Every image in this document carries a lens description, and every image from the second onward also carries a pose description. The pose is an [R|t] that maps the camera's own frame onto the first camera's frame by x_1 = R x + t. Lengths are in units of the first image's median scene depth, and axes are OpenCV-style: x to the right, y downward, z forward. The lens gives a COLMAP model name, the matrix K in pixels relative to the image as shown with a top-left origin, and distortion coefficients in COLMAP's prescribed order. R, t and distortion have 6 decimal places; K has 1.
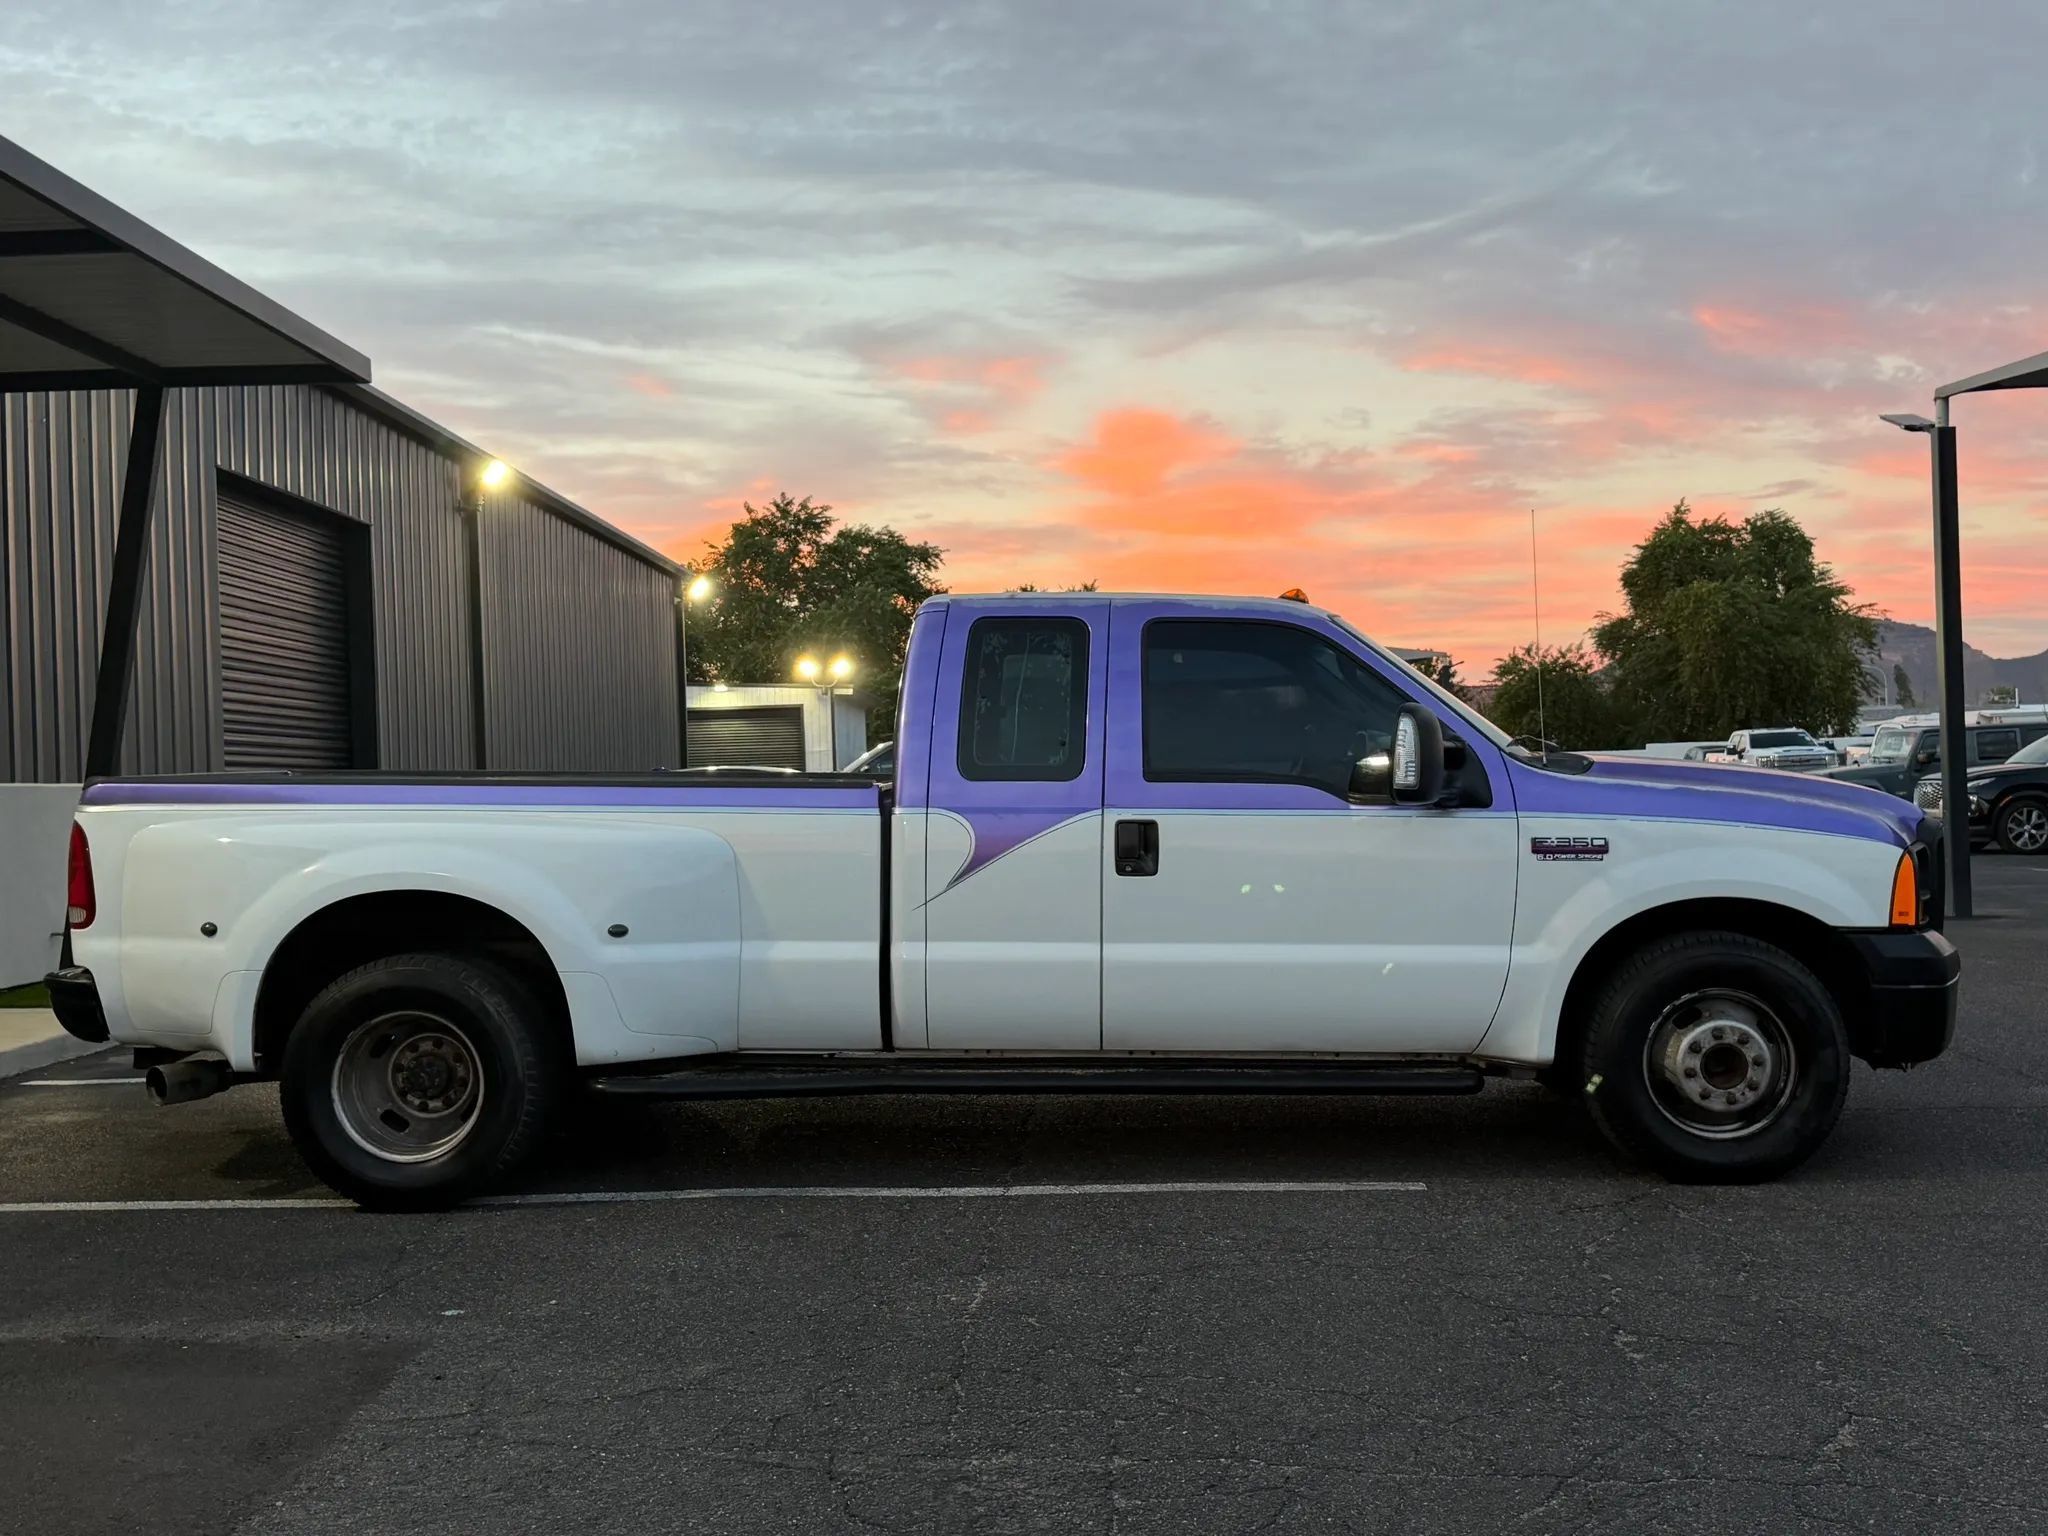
lens RADIAL K [[2189.4, 0, 1024.0], [0, 2189.4, 768.0], [0, 0, 1]] dist [0.201561, -0.487615]
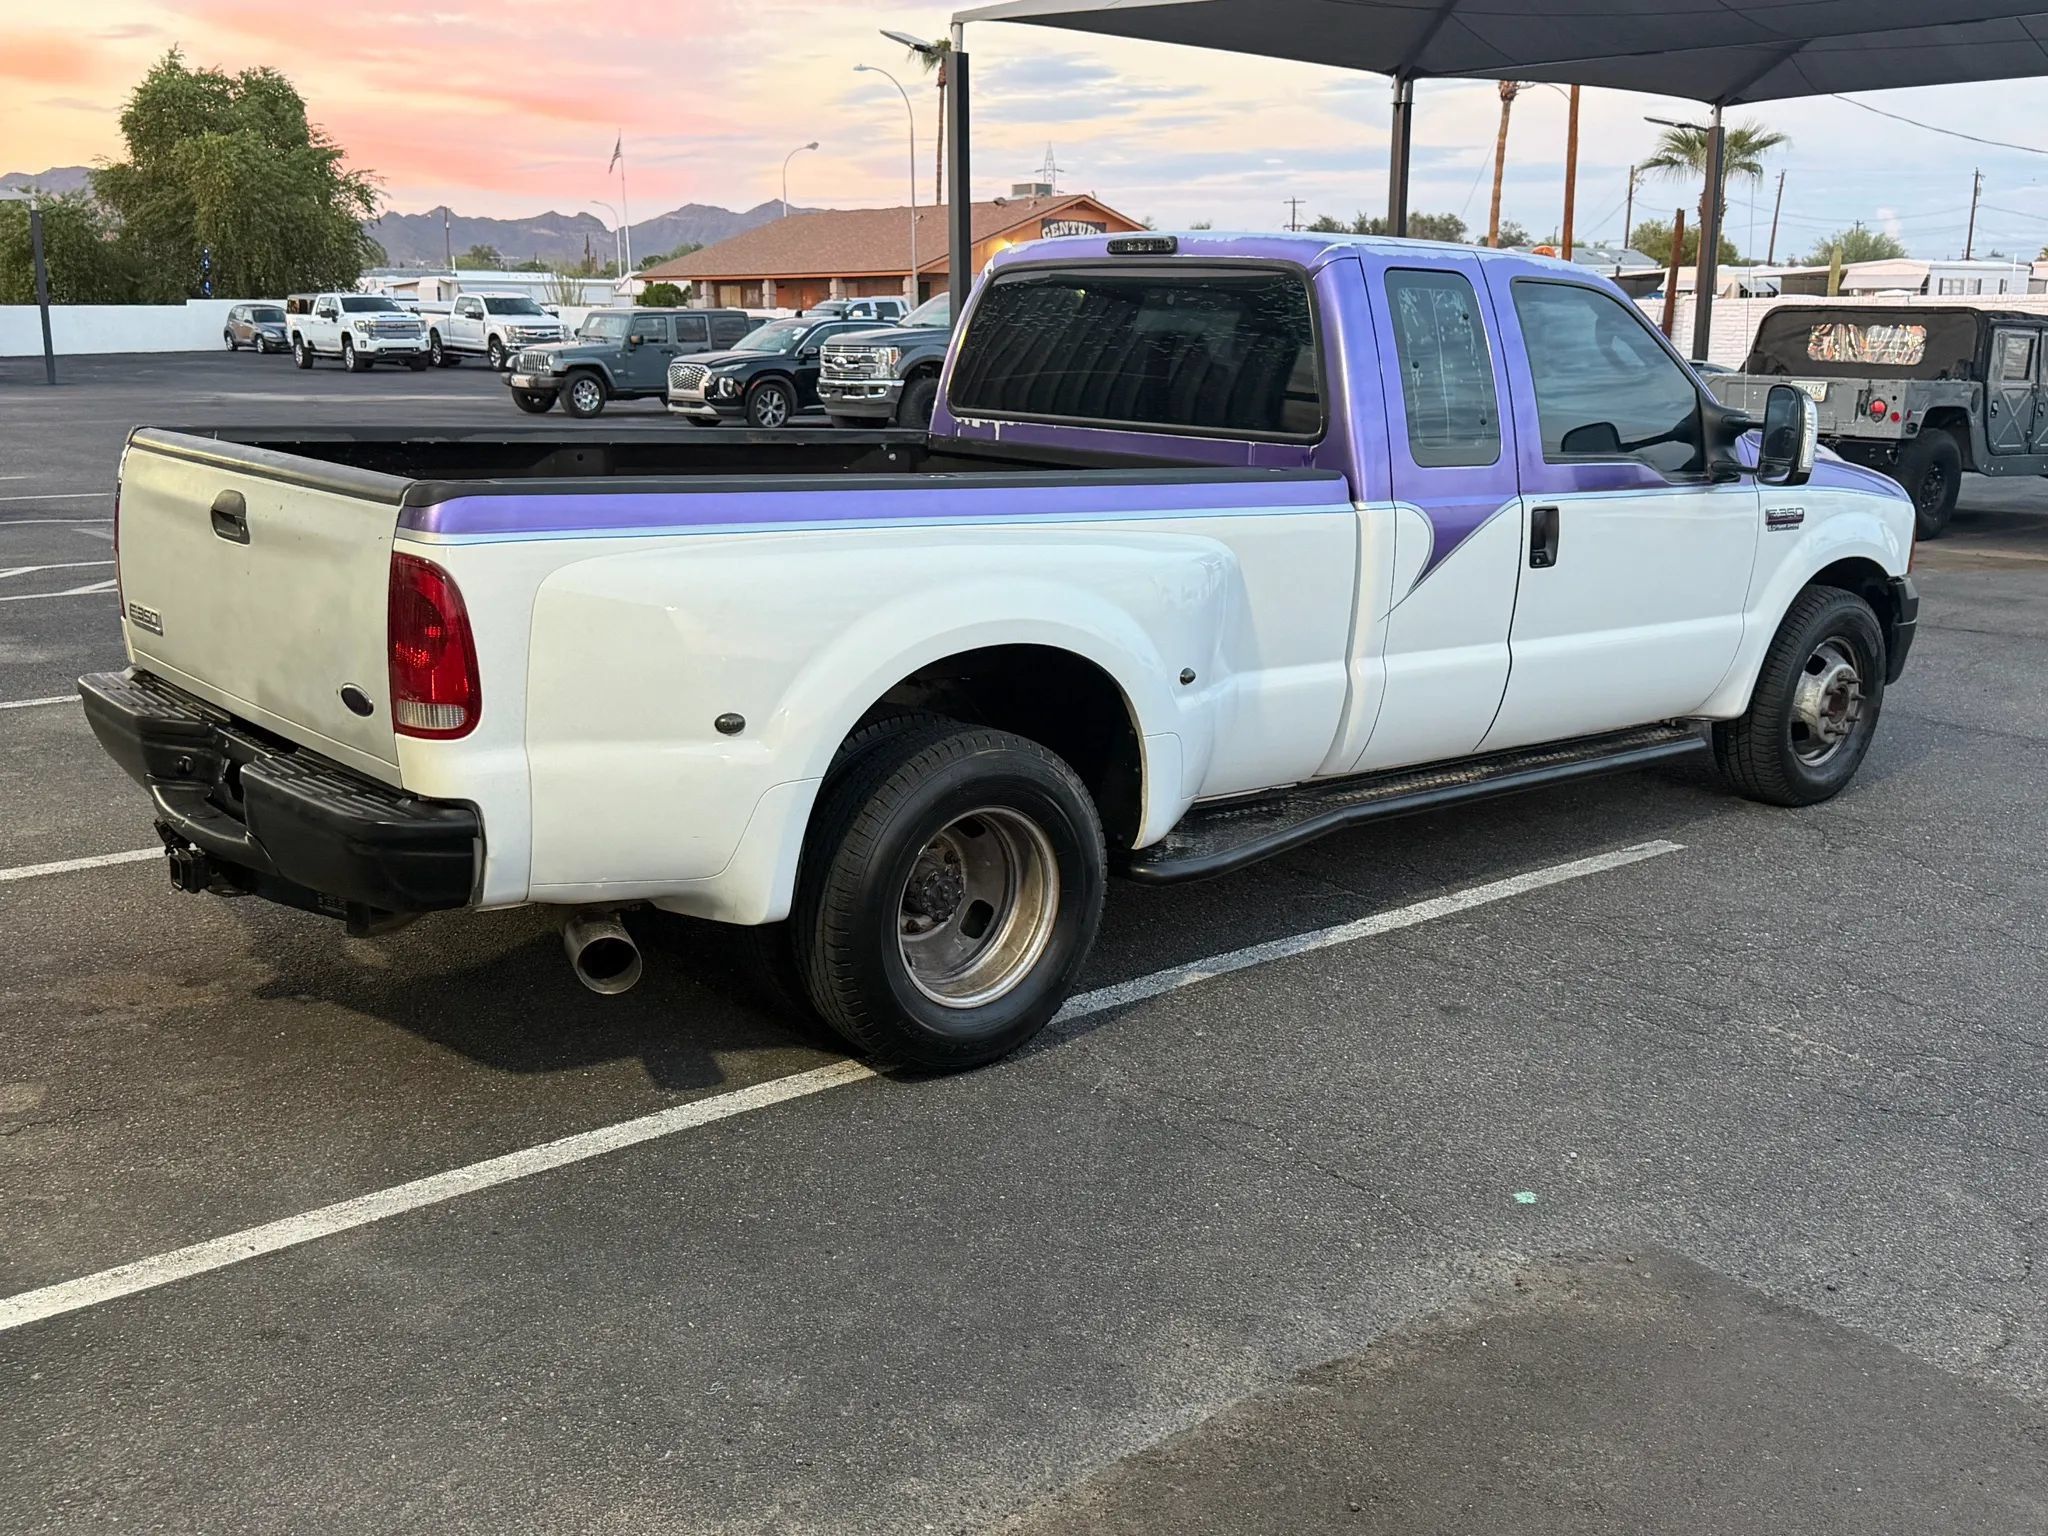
lens RADIAL K [[1988.0, 0, 1024.2], [0, 1988.0, 782.7], [0, 0, 1]] dist [0.184925, -0.404888]
pose [[0.740453, -0.123196, 0.660721, -0.267033], [-0.027847, 0.976590, 0.213298, -0.014722], [-0.671531, -0.176336, 0.719688, 0.200002]]
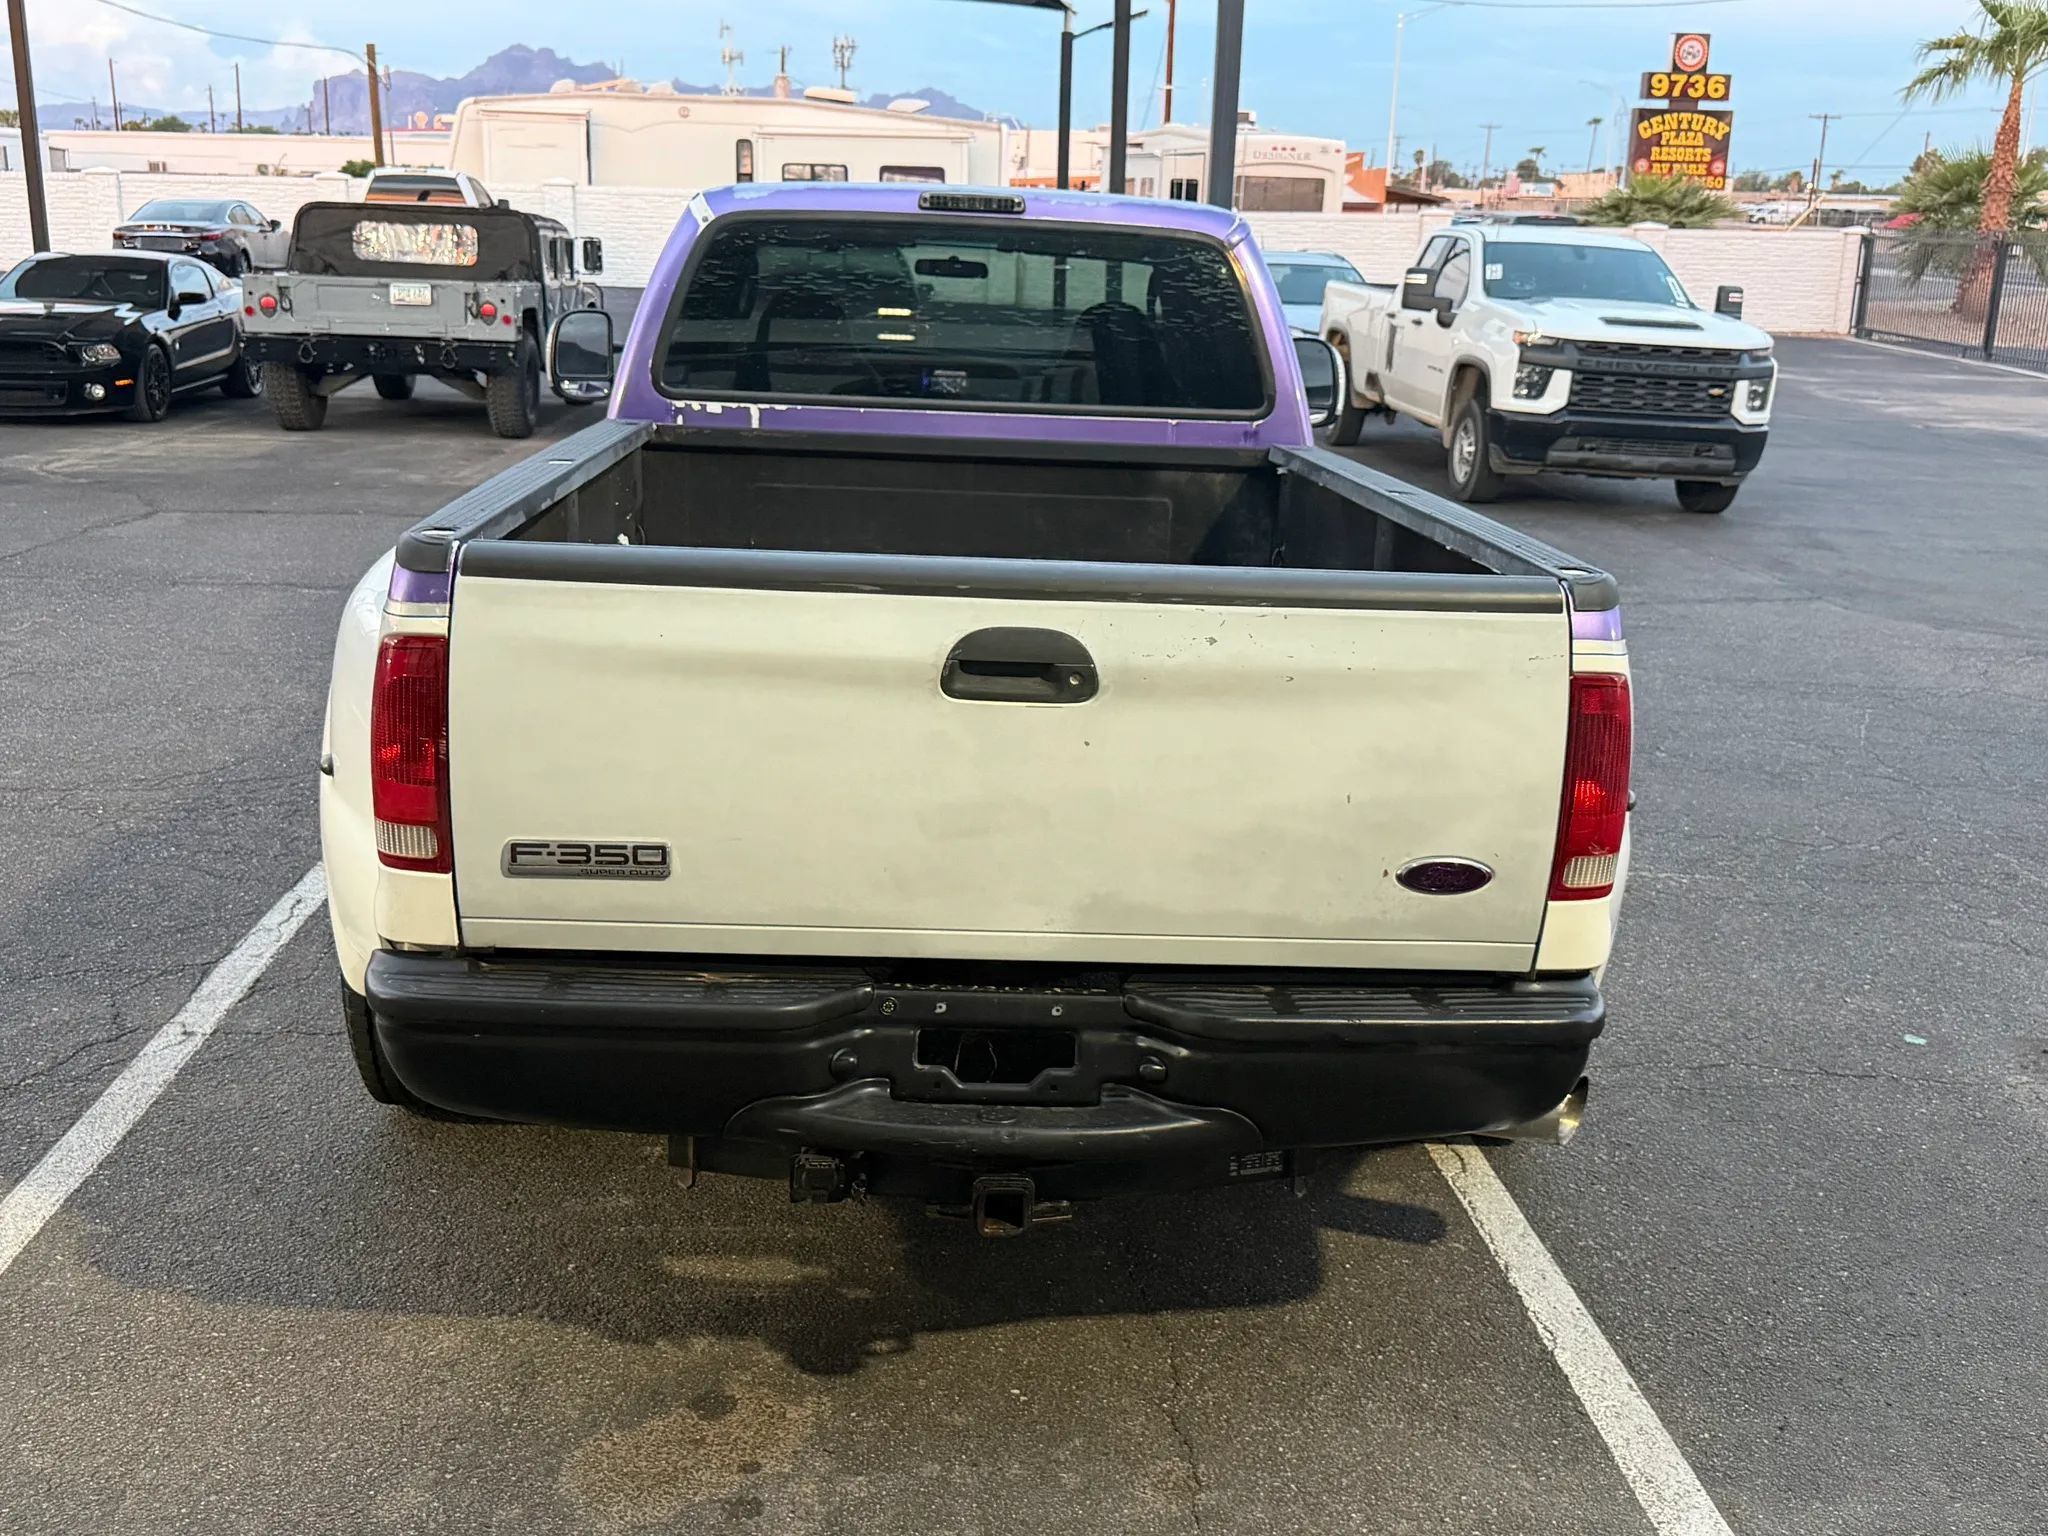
lens RADIAL K [[2001.5, 0, 1020.1], [0, 2001.5, 760.7], [0, 0, 1]] dist [0.118415, -0.217483]
pose [[-0.096053, -0.238471, 0.966388, -0.330759], [-0.031662, 0.971118, 0.236491, -0.022074], [-0.994873, -0.007882, -0.100829, 0.467804]]
